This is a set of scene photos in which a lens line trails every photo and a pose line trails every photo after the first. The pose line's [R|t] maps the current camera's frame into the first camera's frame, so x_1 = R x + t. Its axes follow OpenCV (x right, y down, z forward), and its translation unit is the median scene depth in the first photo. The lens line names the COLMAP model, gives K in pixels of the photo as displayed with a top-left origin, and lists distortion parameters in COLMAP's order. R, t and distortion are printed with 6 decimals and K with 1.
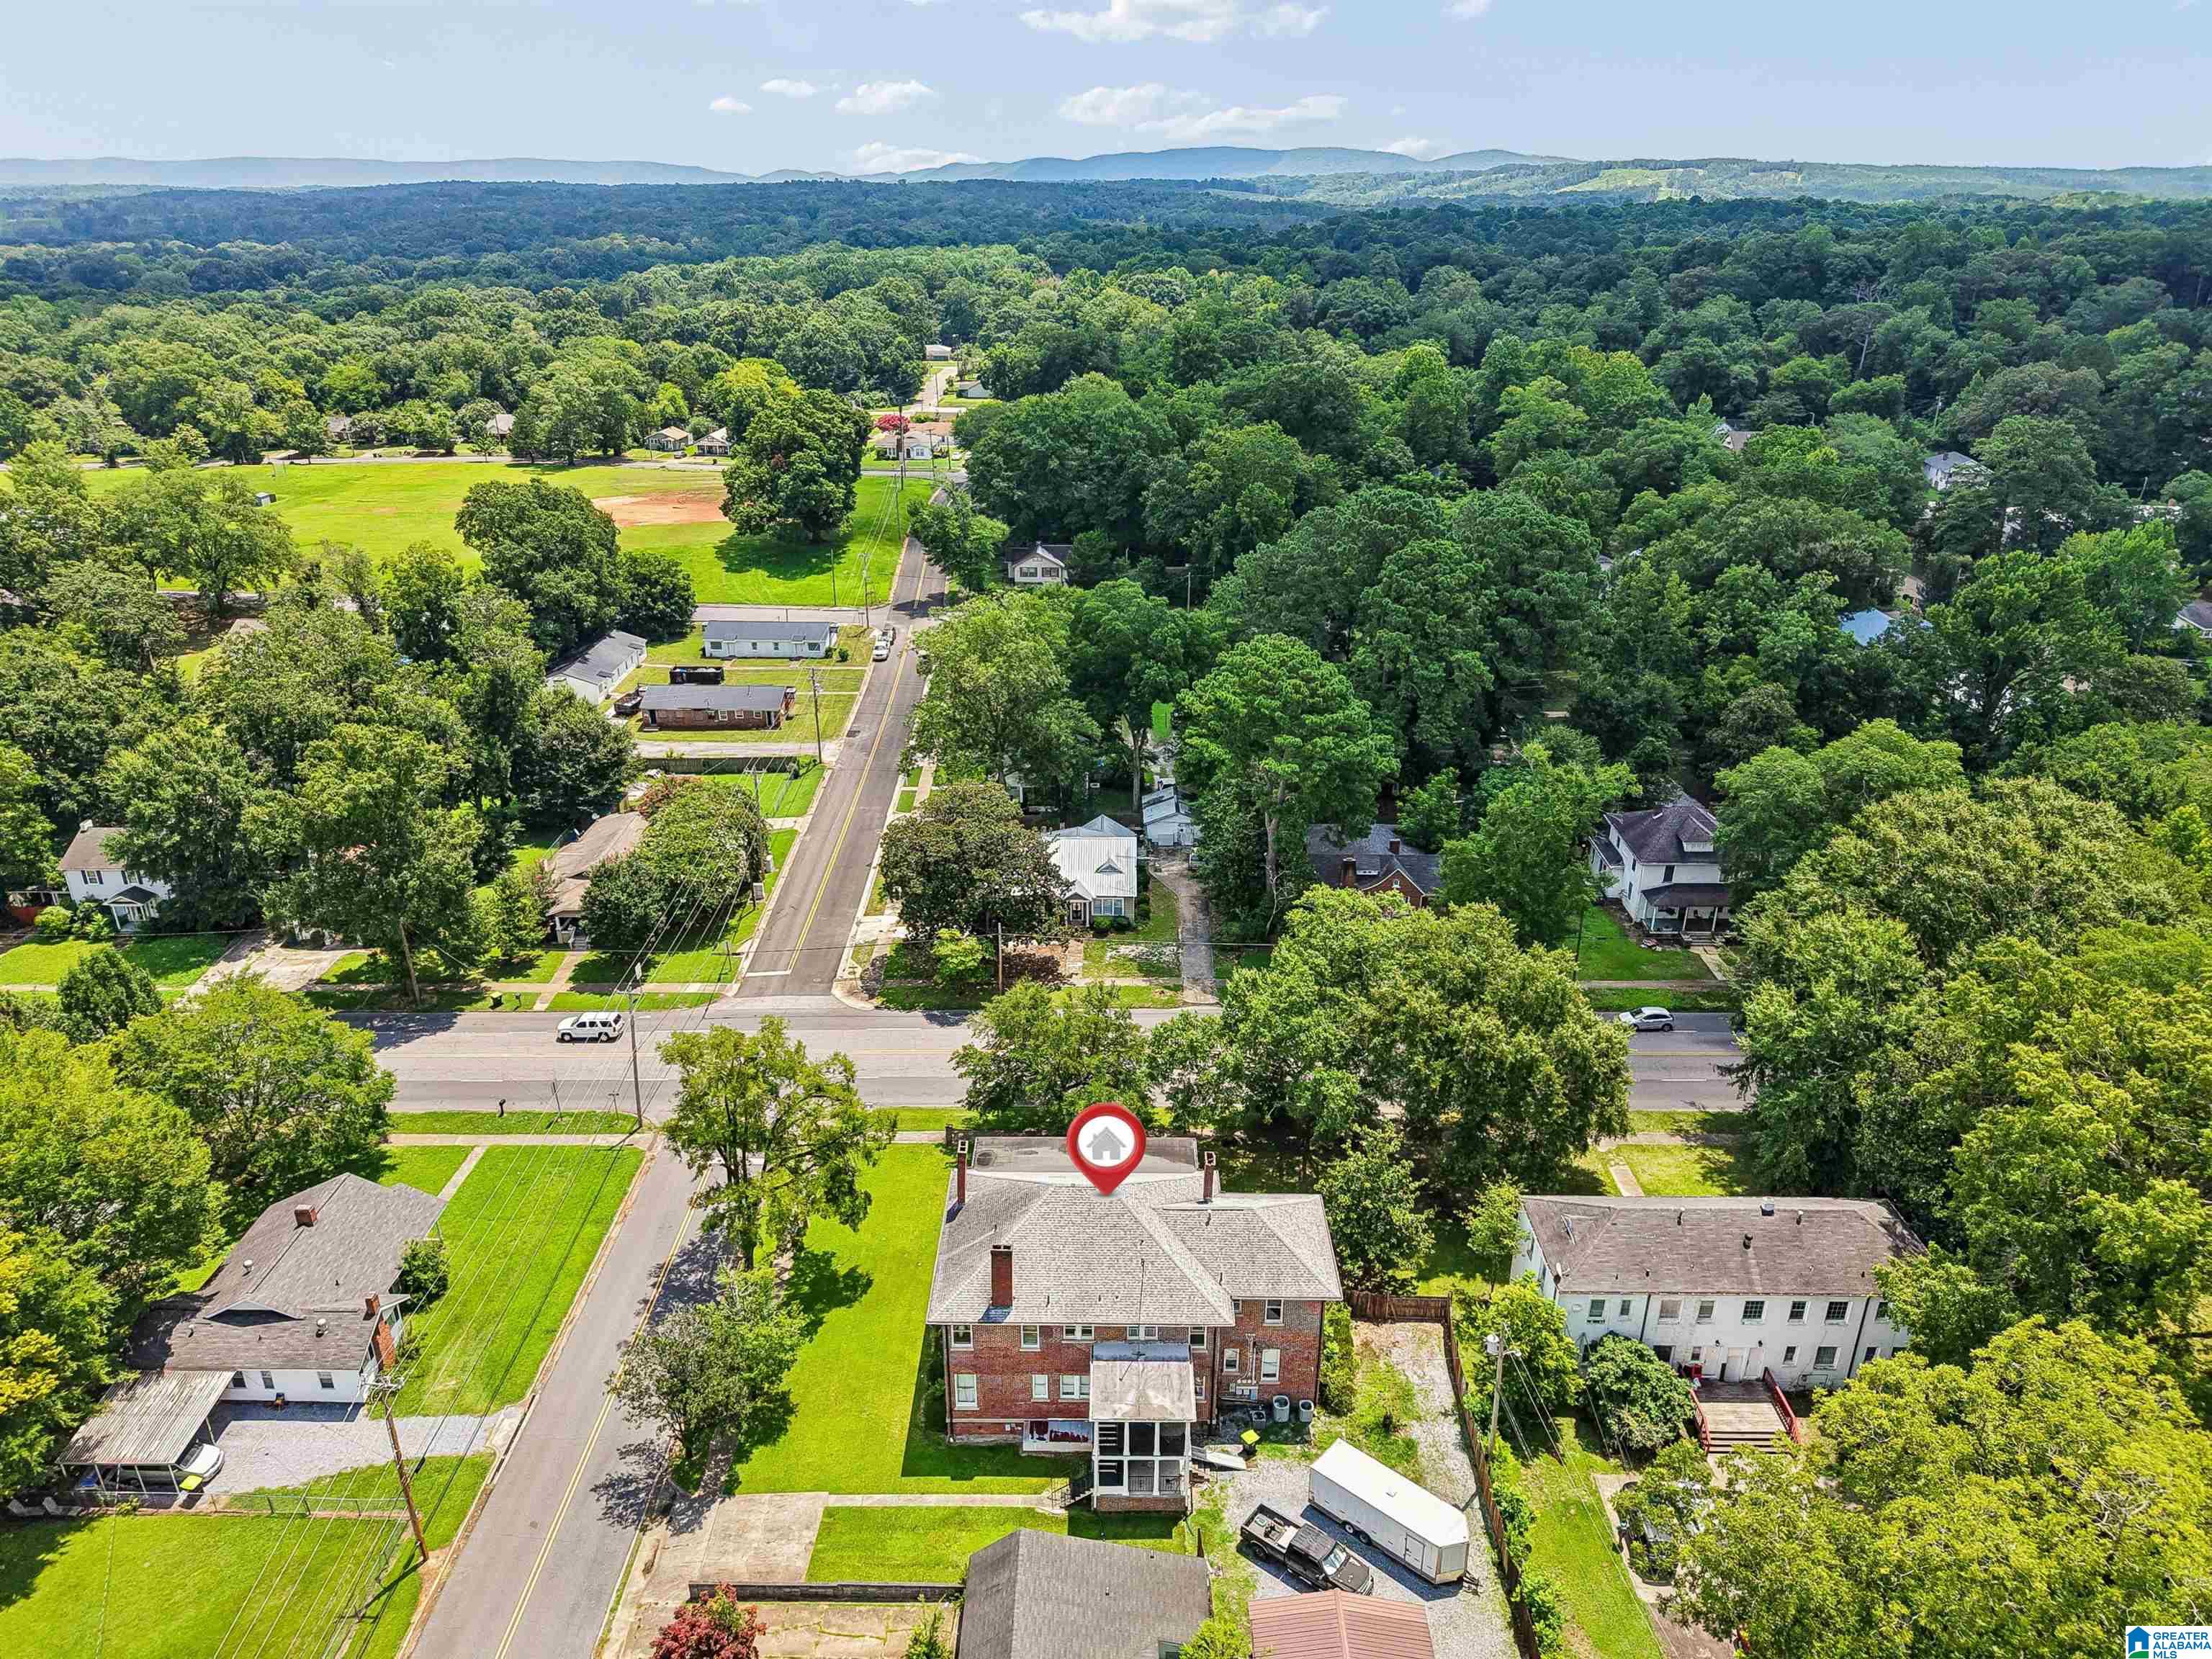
lens RADIAL K [[1463.8, 0, 1106.0], [0, 1463.8, 829.5], [0, 0, 1]] dist [0.059925, -0.093691]
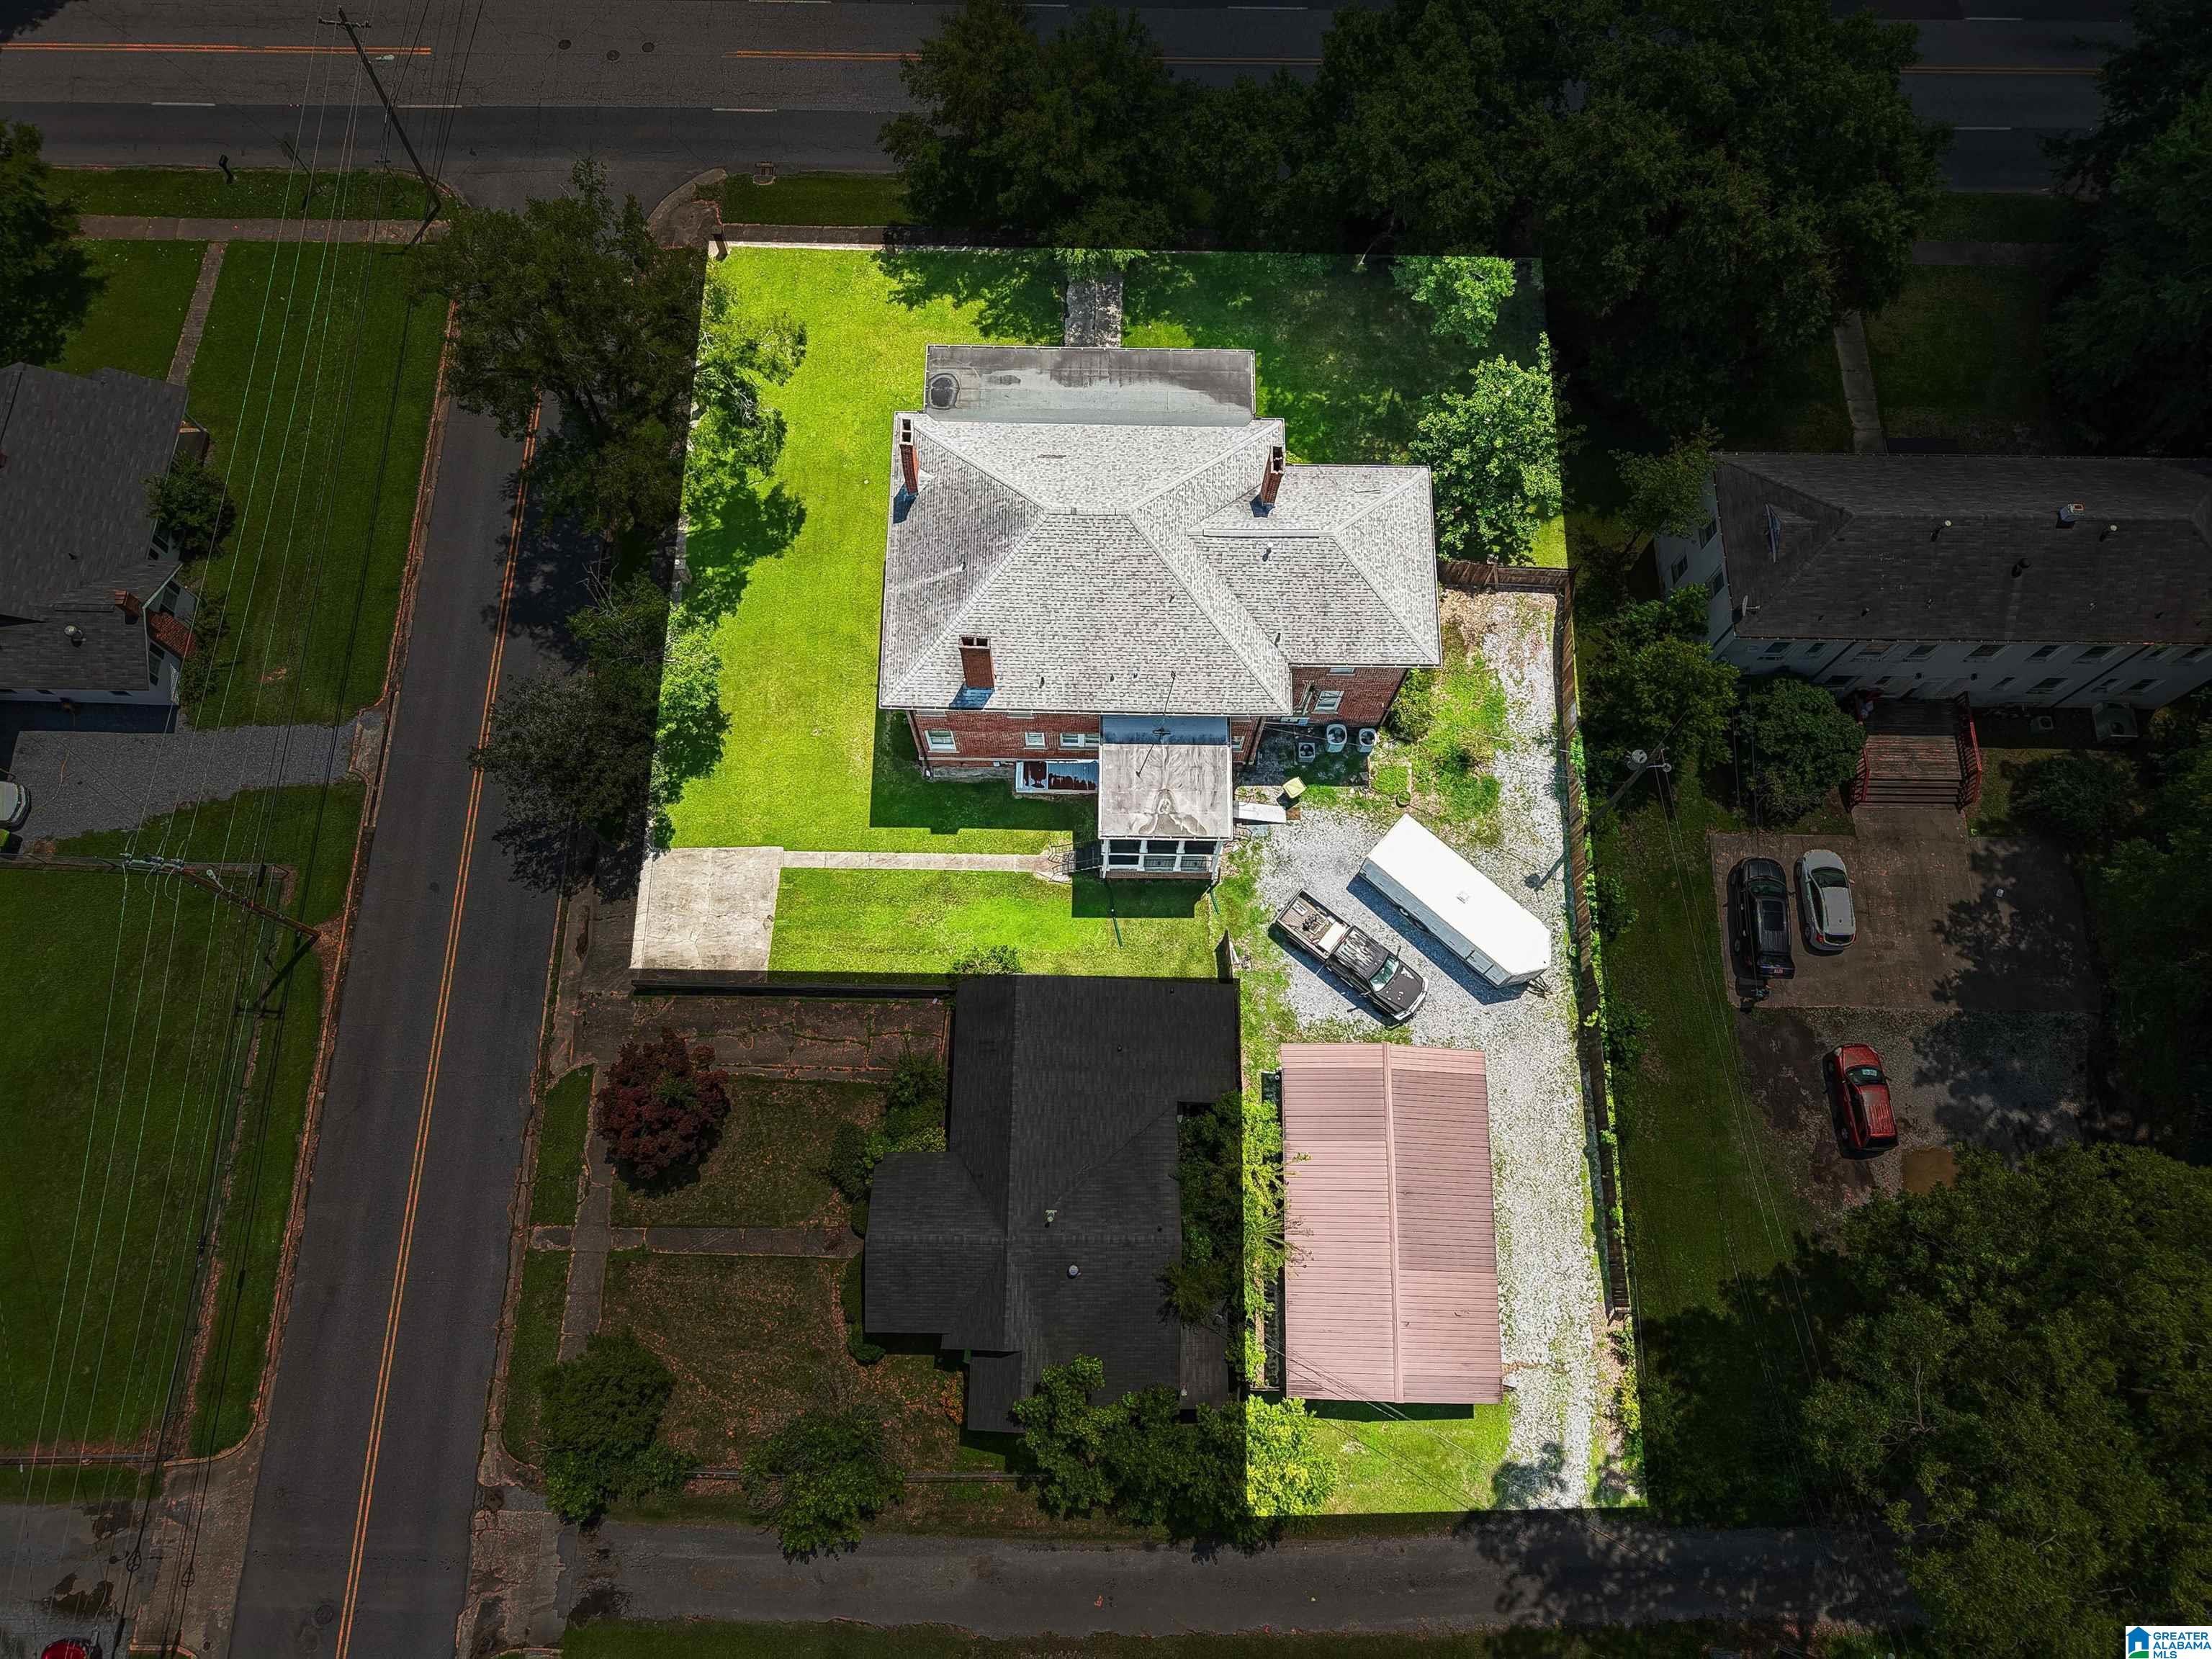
lens RADIAL K [[1463.8, 0, 1106.0], [0, 1463.8, 829.5], [0, 0, 1]] dist [0.059925, -0.093691]
pose [[0.999939, 0.006147, 0.009177, -0.013784], [-0.010967, 0.651061, 0.758947, -0.183914], [-0.001310, -0.759001, 0.651088, 0.461372]]
